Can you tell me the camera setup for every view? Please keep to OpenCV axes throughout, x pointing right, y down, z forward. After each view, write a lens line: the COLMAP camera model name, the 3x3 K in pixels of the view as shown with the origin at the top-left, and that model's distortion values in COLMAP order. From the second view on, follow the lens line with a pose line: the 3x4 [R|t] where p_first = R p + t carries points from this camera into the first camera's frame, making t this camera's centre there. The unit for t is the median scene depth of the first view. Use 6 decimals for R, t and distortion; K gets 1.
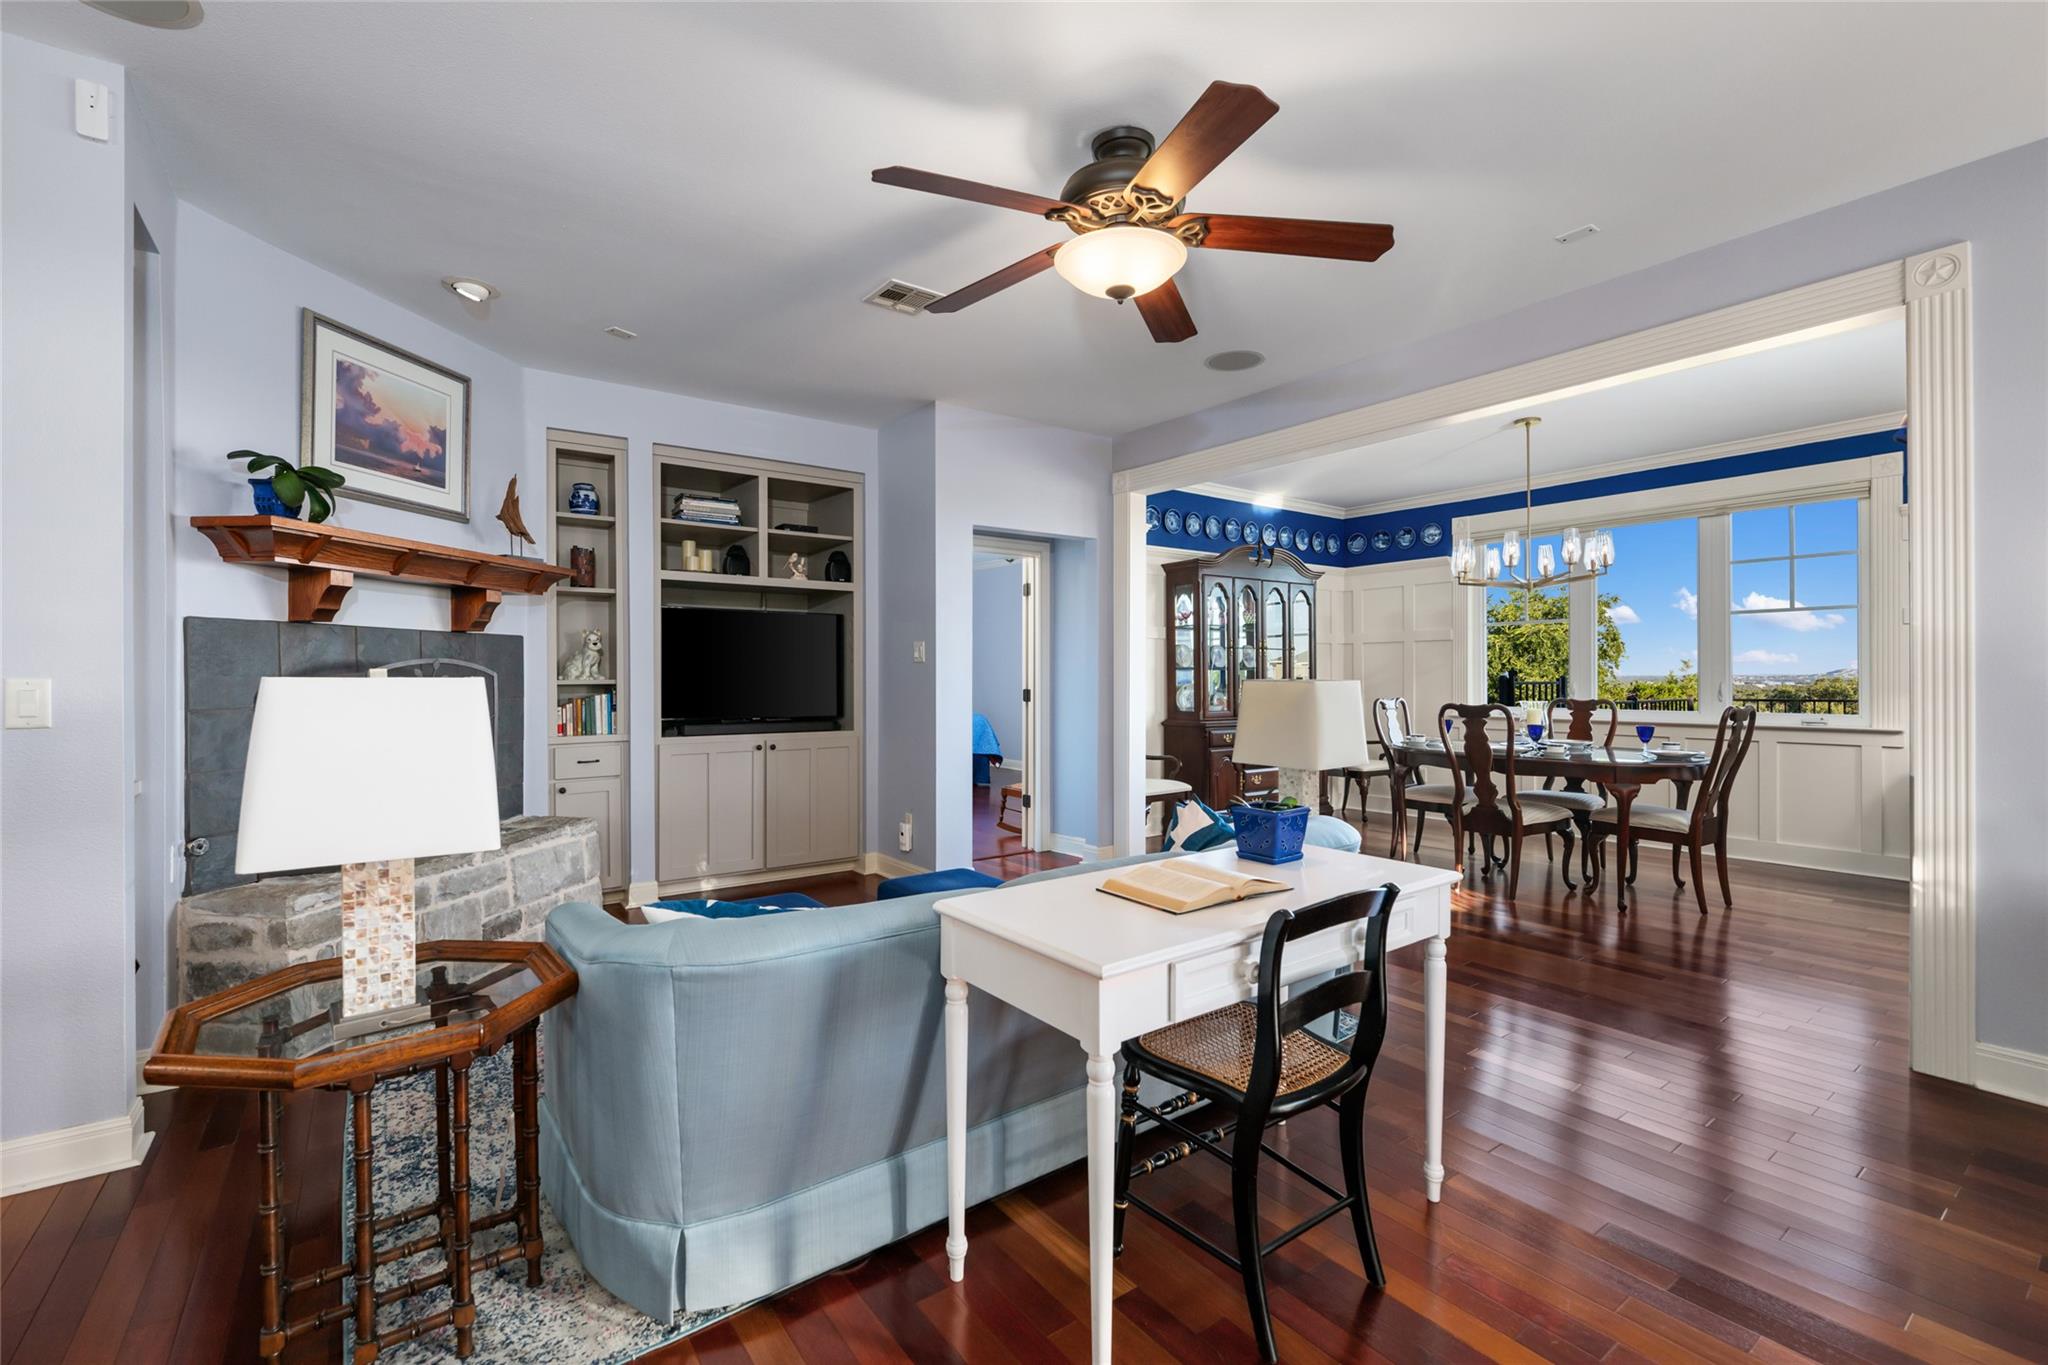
lens RADIAL K [[862.5, 0, 1041.1], [0, 862.5, 674.7], [0, 0, 1]] dist [-0.003418, 0.000021]
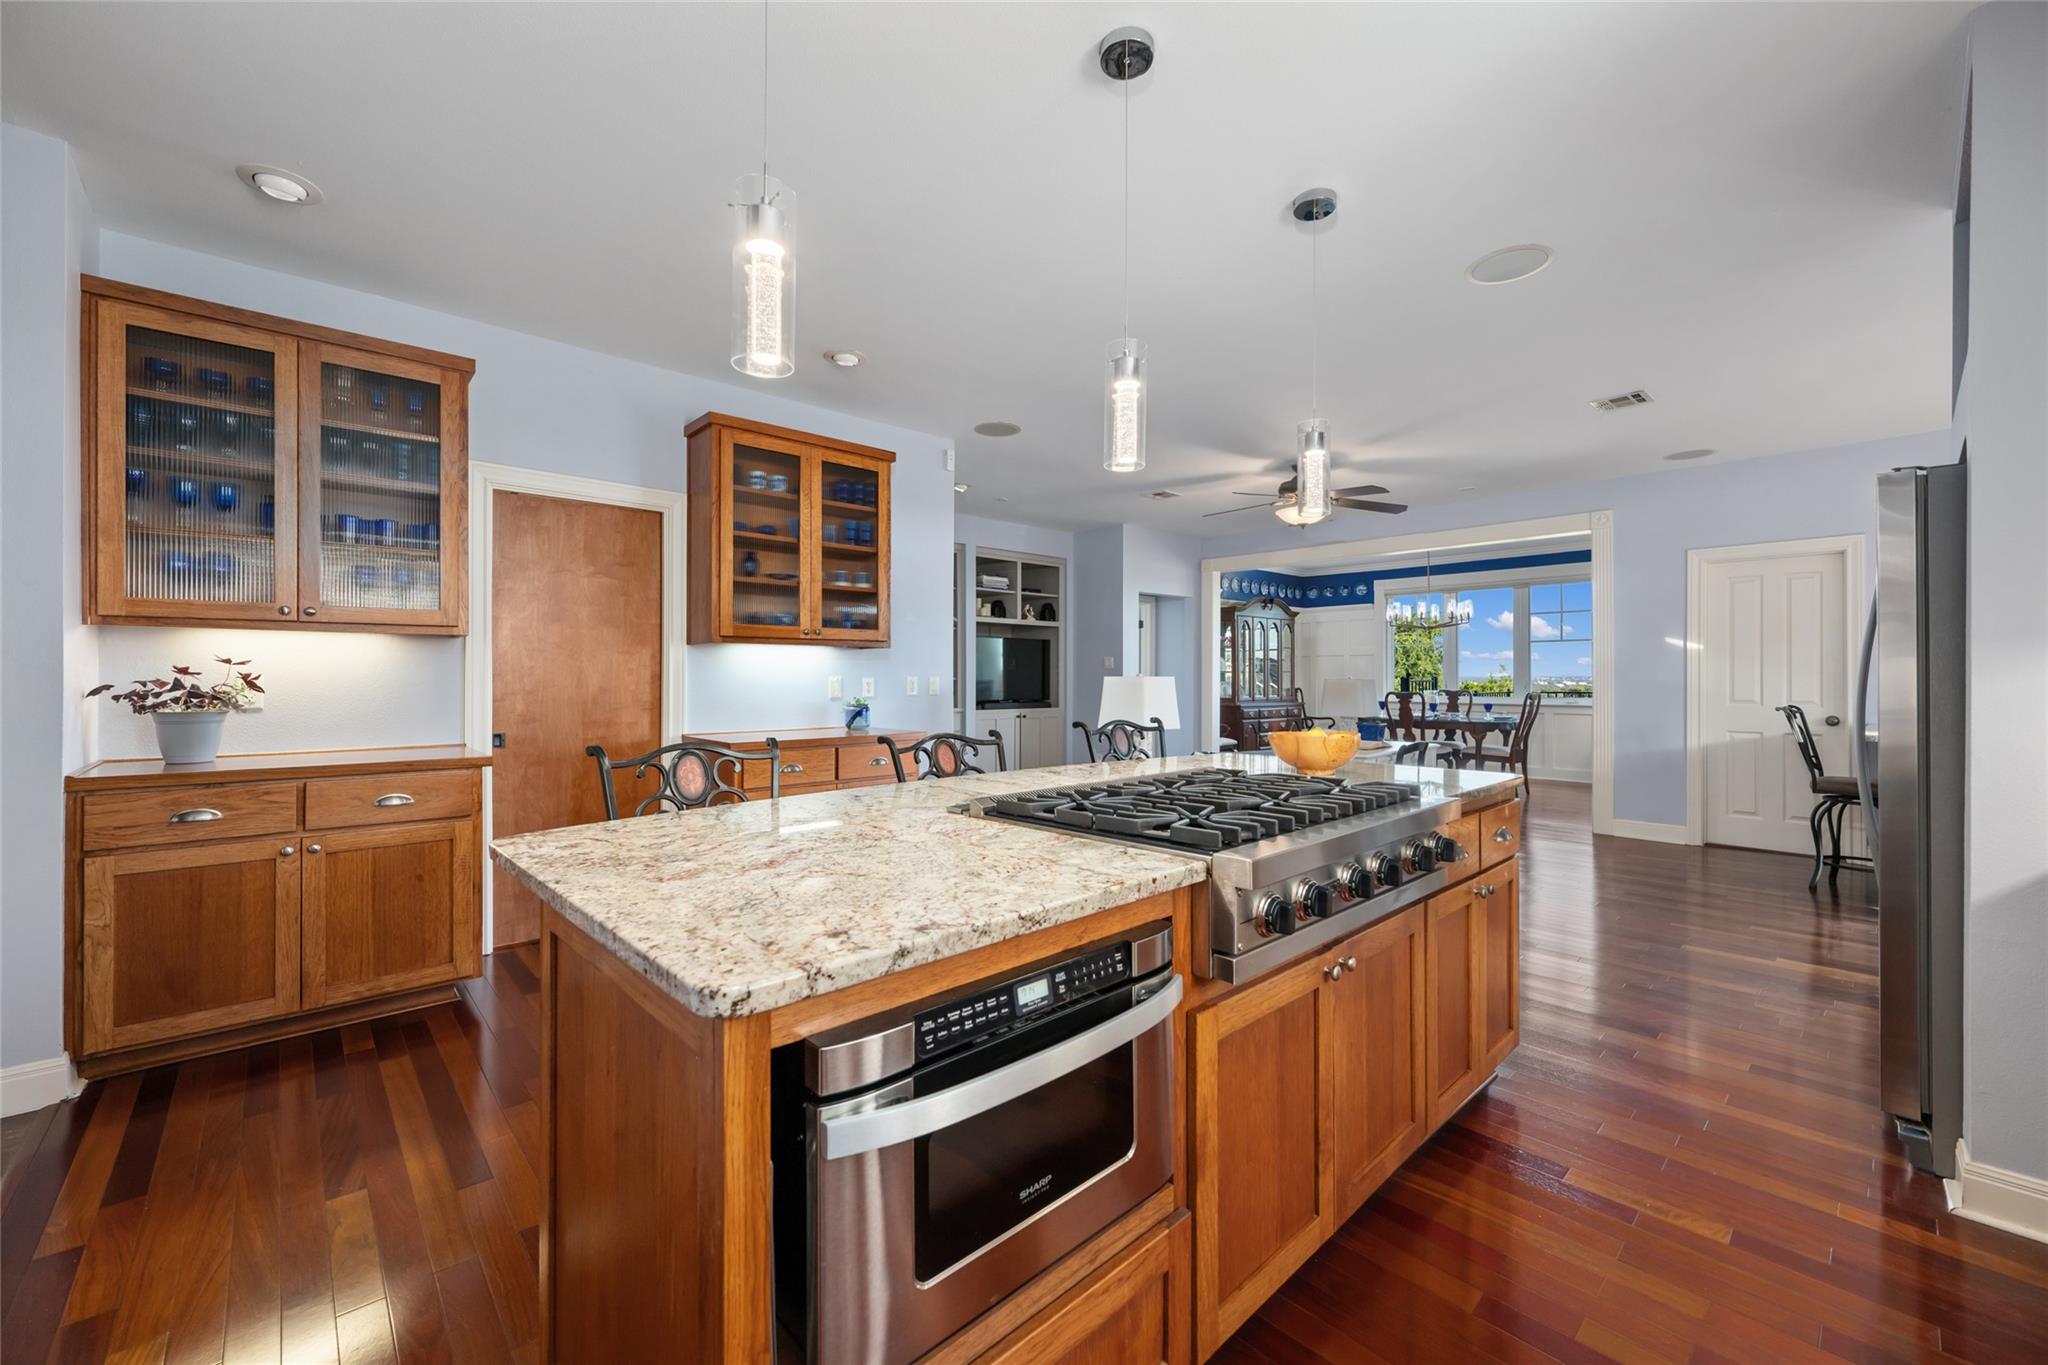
lens RADIAL K [[831.5, 0, 1026.1], [0, 831.5, 669.7], [0, 0, 1]] dist [0.002811, 0.000801]
pose [[0.992585, 0.004167, 0.121484, -0.509229], [-0.003474, 0.999976, -0.005914, -0.001832], [-0.121505, 0.005448, 0.992576, -0.668022]]
